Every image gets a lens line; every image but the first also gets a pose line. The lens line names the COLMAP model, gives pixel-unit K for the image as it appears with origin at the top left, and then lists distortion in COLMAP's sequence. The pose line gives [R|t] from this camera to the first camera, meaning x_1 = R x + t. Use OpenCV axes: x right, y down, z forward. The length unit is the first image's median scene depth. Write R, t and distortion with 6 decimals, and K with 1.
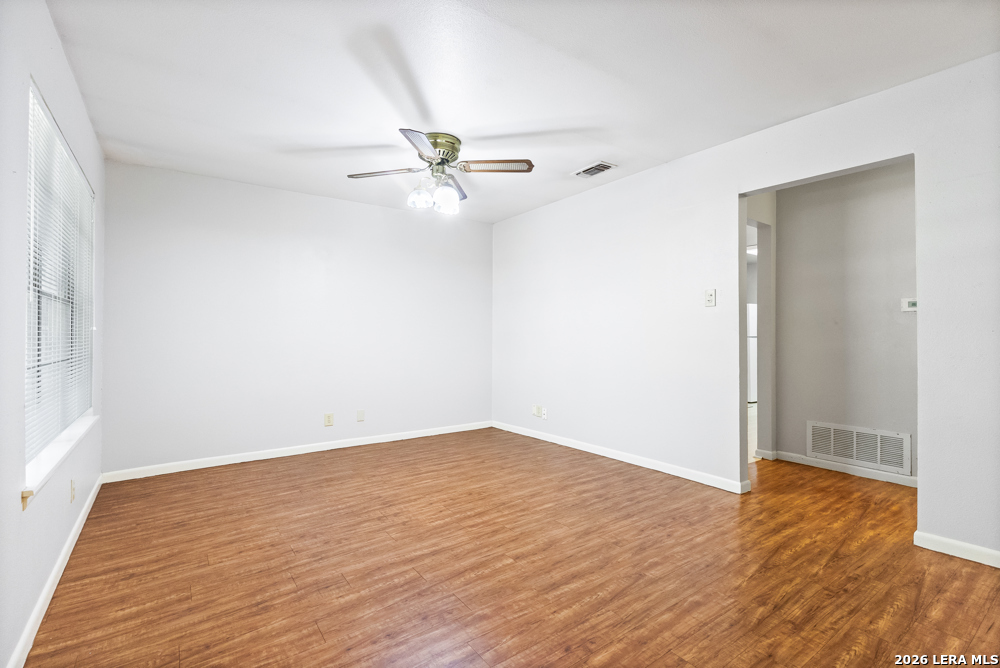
lens RADIAL K [[461.0, 0, 499.2], [0, 461.0, 337.0], [0, 0, 1]] dist [-0.002983, 0.002367]
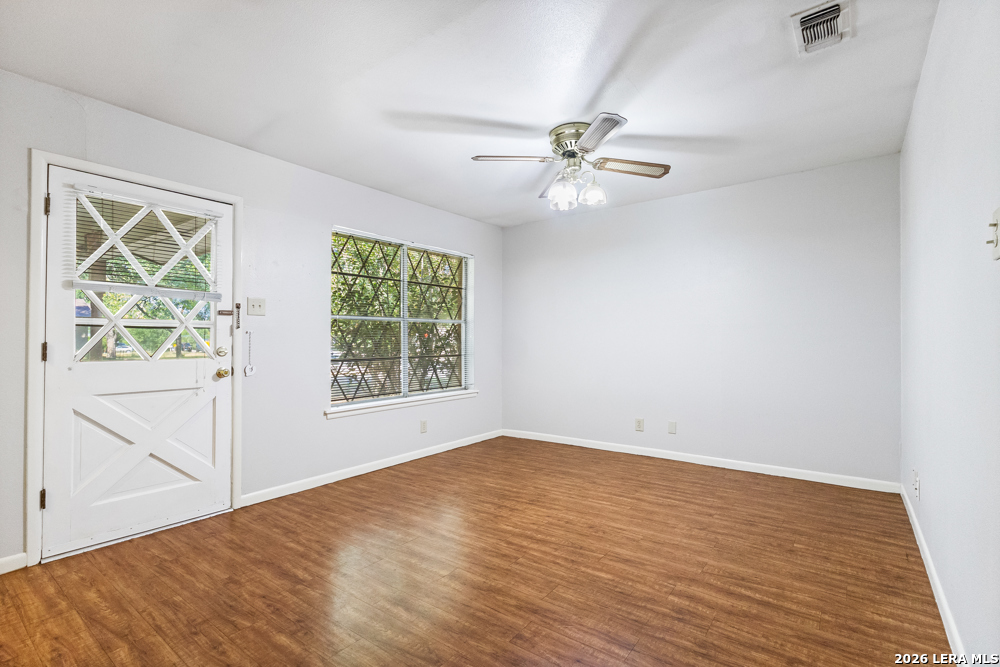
lens RADIAL K [[461.0, 0, 496.0], [0, 461.0, 335.9], [0, 0, 1]] dist [-0.002983, 0.002367]
pose [[0.290778, -0.009120, -0.956747, 0.798014], [0.001130, 0.999957, -0.009189, -0.008302], [0.956790, 0.001591, 0.290776, 0.654436]]
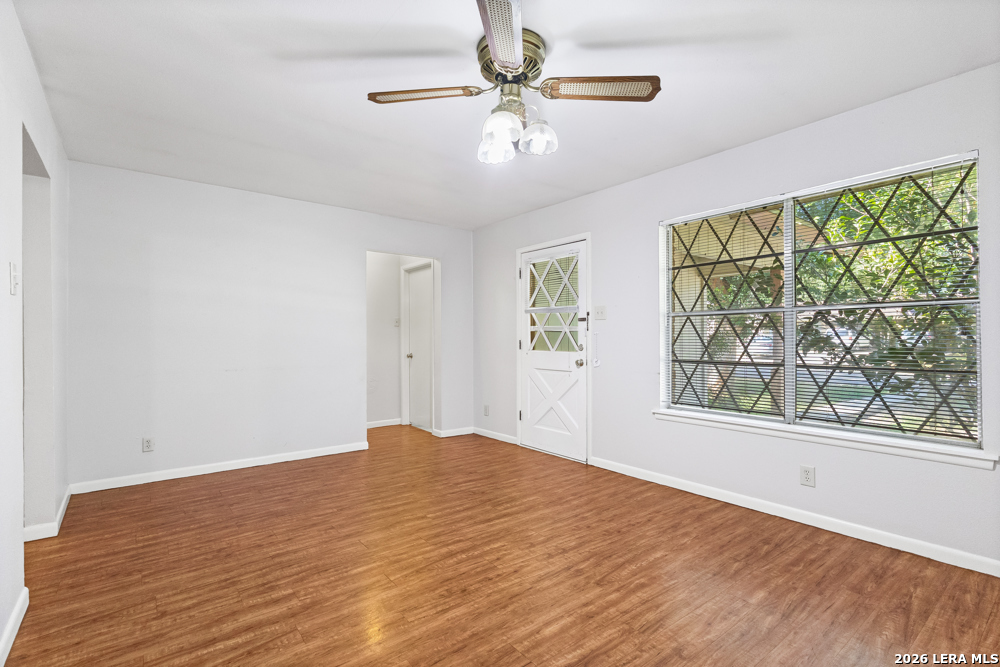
lens RADIAL K [[461.0, 0, 506.5], [0, 461.0, 332.8], [0, 0, 1]] dist [-0.002983, 0.002367]
pose [[-0.998361, 0.004334, -0.057070, -0.098241], [0.004840, 0.999950, -0.008741, -0.017913], [0.057029, -0.009003, -0.998332, 1.861523]]
